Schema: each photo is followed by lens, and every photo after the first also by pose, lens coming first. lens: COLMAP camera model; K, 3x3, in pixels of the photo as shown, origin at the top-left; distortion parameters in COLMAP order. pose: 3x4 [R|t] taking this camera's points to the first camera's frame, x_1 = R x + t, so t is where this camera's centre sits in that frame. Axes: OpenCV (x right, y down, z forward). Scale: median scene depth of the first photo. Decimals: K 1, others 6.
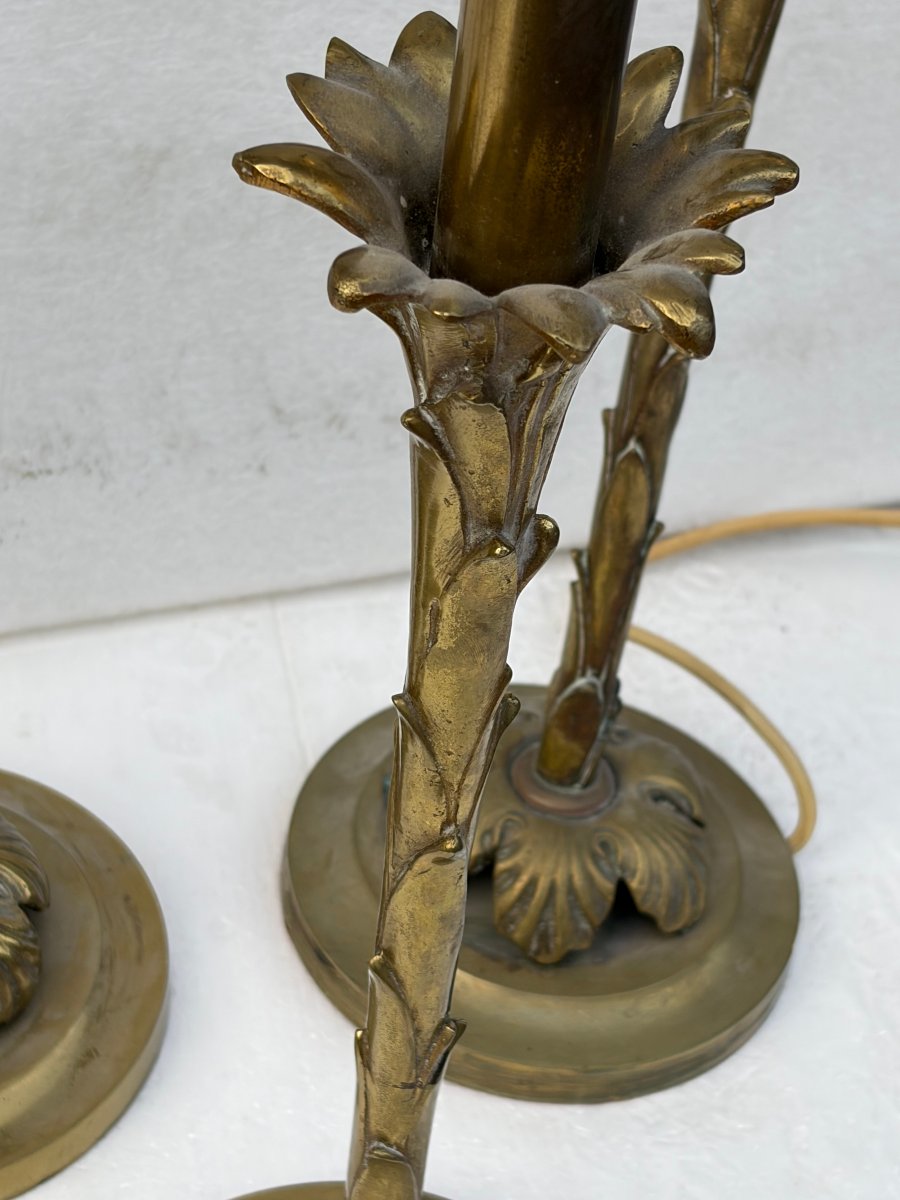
lens RADIAL K [[2839.2, 0, 450.0], [0, 2839.2, 600.0], [0, 0, 1]] dist [0.104994, 0.600653]
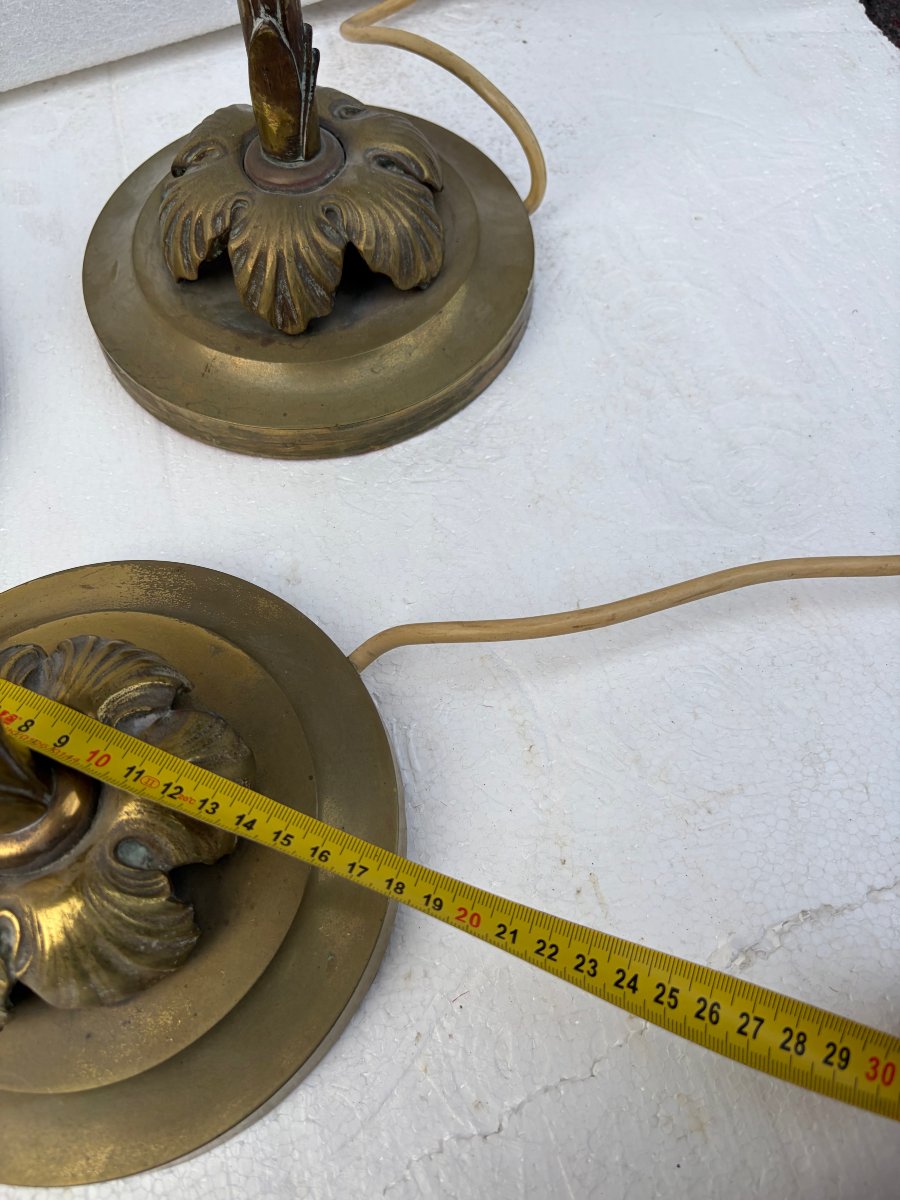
lens RADIAL K [[936.0, 0, 450.0], [0, 936.0, 600.0], [0, 0, 1]] dist [-0.005804, 0.000645]
pose [[0.988671, -0.112780, -0.099048, 0.123814], [0.141019, 0.923948, 0.355576, 0.108733], [0.051414, -0.365515, 0.929384, 0.668377]]
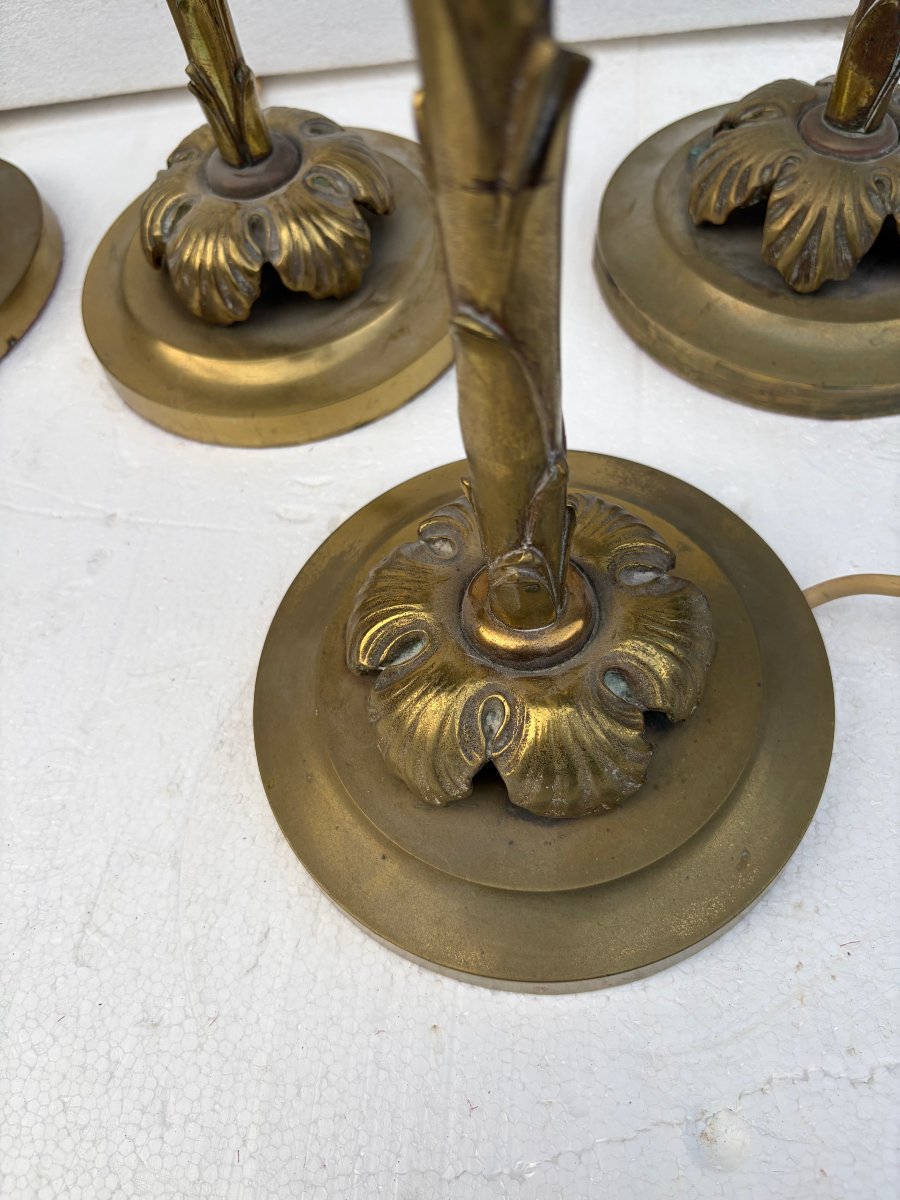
lens RADIAL K [[939.0, 0, 444.0], [0, 939.0, 595.7], [0, 0, 1]] dist [-0.005244, -0.008092]
pose [[0.935196, 0.155267, -0.318278, 0.039663], [-0.058134, 0.953876, 0.294518, 0.149901], [0.349327, -0.256930, 0.901087, 0.618141]]
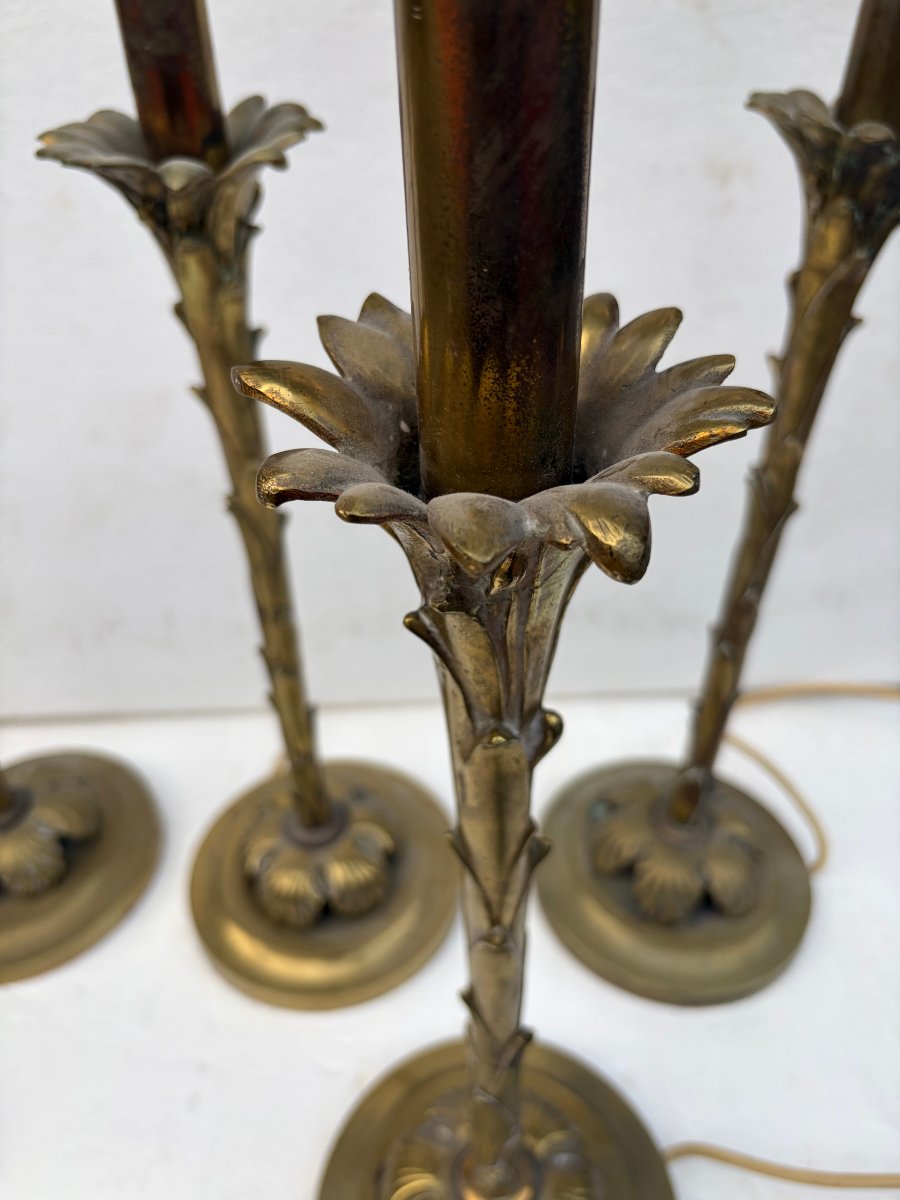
lens RADIAL K [[951.9, 0, 449.5], [0, 951.9, 586.5], [0, 0, 1]] dist [-0.013735, -0.008325]
pose [[0.954595, 0.079902, -0.286991, 0.065659], [-0.104005, 0.992130, -0.069723, -0.031309], [0.279162, 0.096406, 0.955392, 0.383288]]
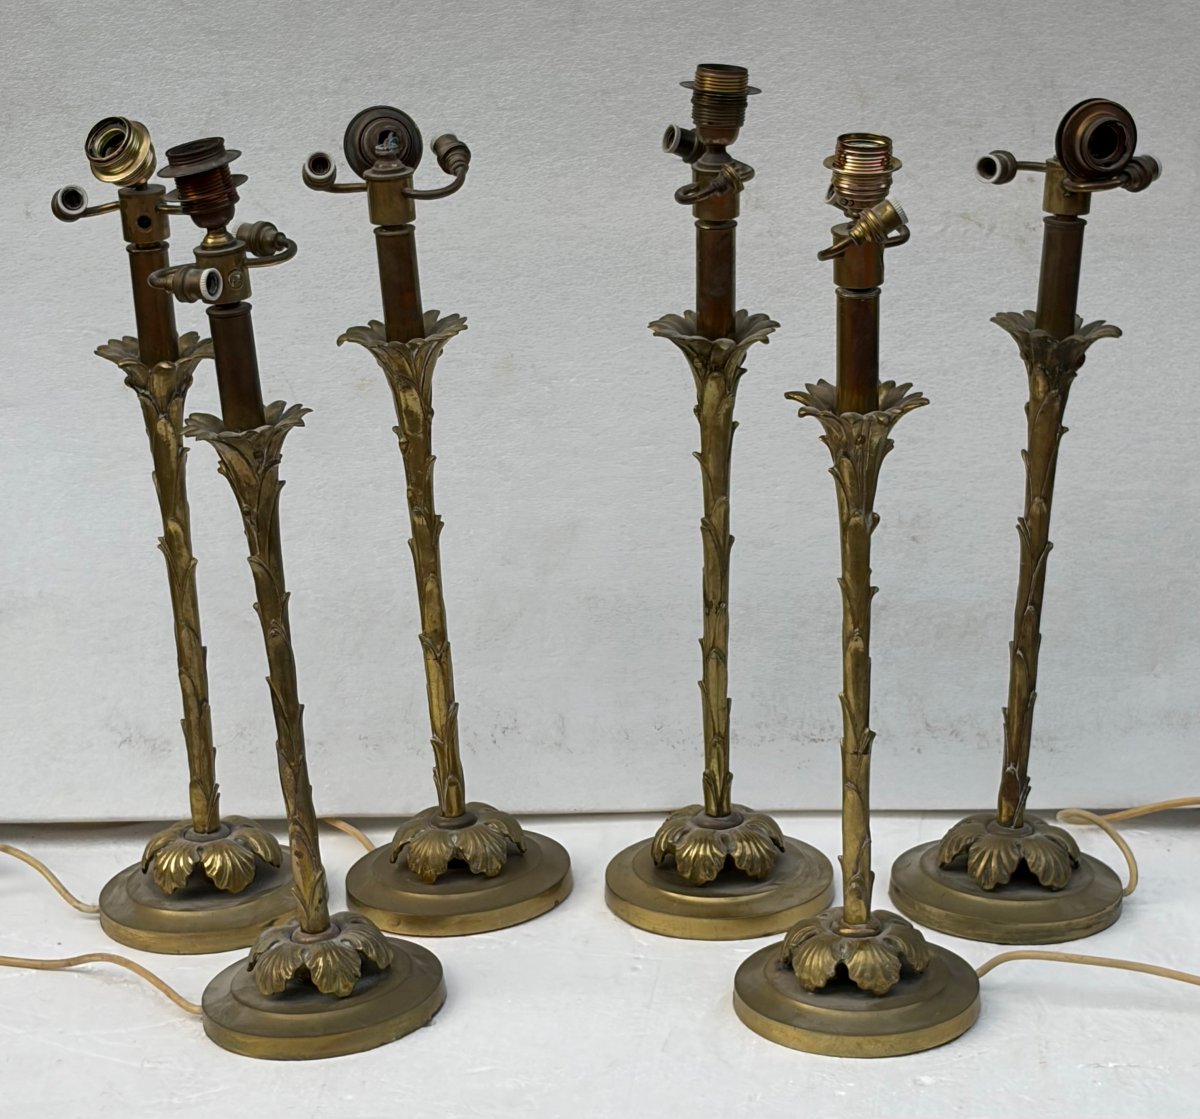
lens RADIAL K [[3705.1, 0, 600.0], [0, 3705.1, 559.5], [0, 0, 1]] dist [0.109939, 0.890279]
pose [[0.943617, -0.005371, -0.330996, 0.786494], [-0.140616, 0.898678, -0.415457, 1.264350], [0.299691, 0.438575, 0.847253, -1.898230]]
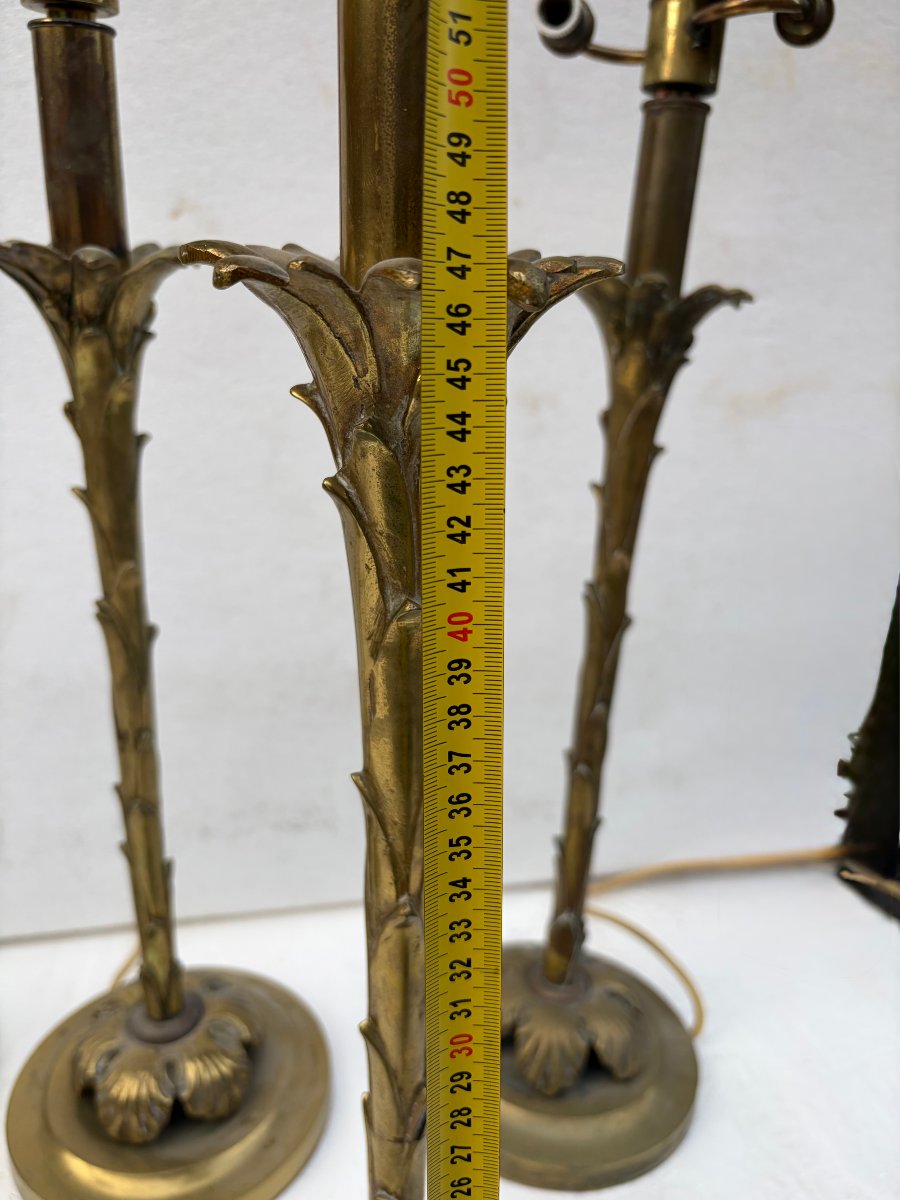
lens RADIAL K [[939.0, 0, 444.0], [0, 939.0, 595.7], [0, 0, 1]] dist [-0.005244, -0.008092]
pose [[0.992383, -0.029907, -0.119508, 0.050695], [-0.021536, 0.913032, -0.407318, 0.089667], [0.121297, 0.406789, 0.905433, 0.390603]]
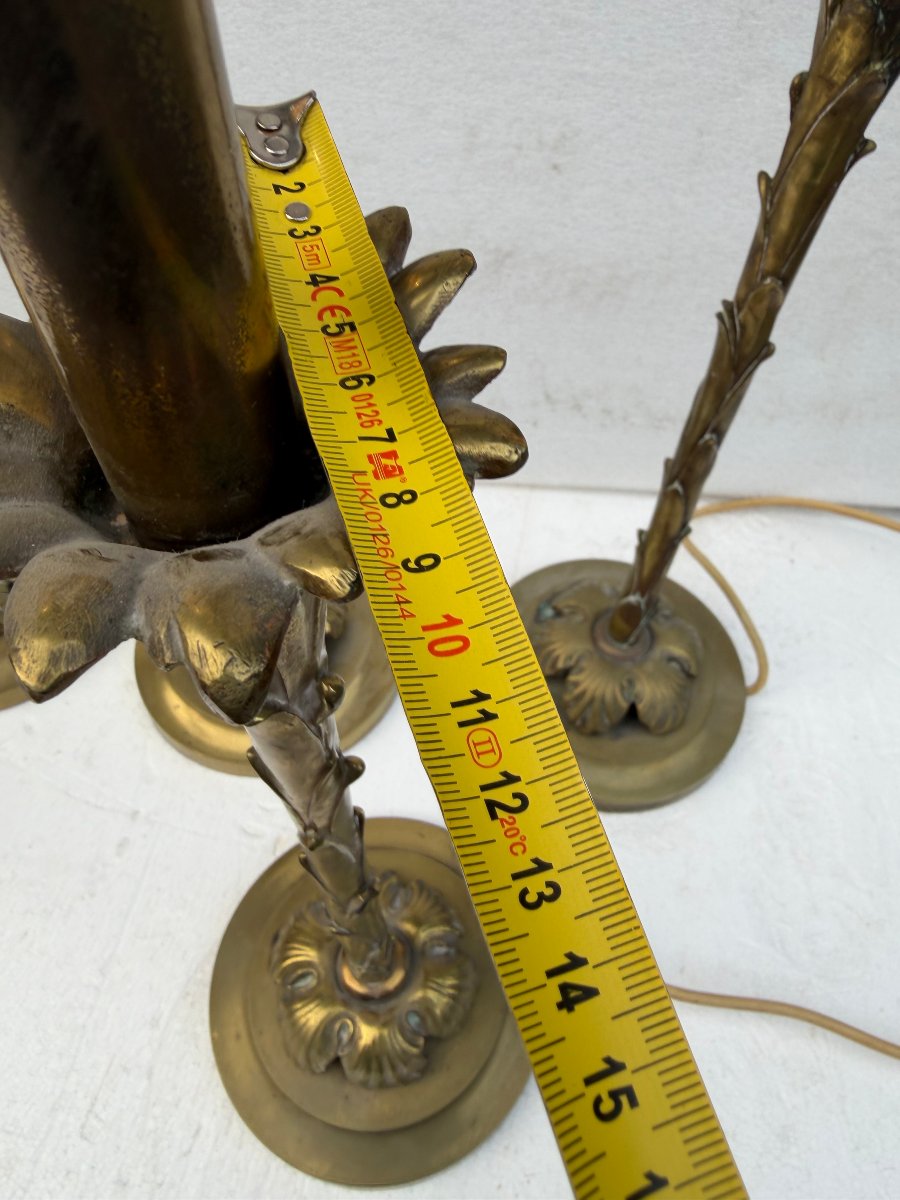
lens RADIAL K [[921.4, 0, 460.1], [0, 921.4, 539.9], [0, 0, 1]] dist [-0.002569, 0.006616]
pose [[0.926671, 0.249026, -0.281544, 0.103122], [-0.198382, 0.960248, 0.196388, -0.100978], [0.319258, -0.126134, 0.939236, 0.449223]]
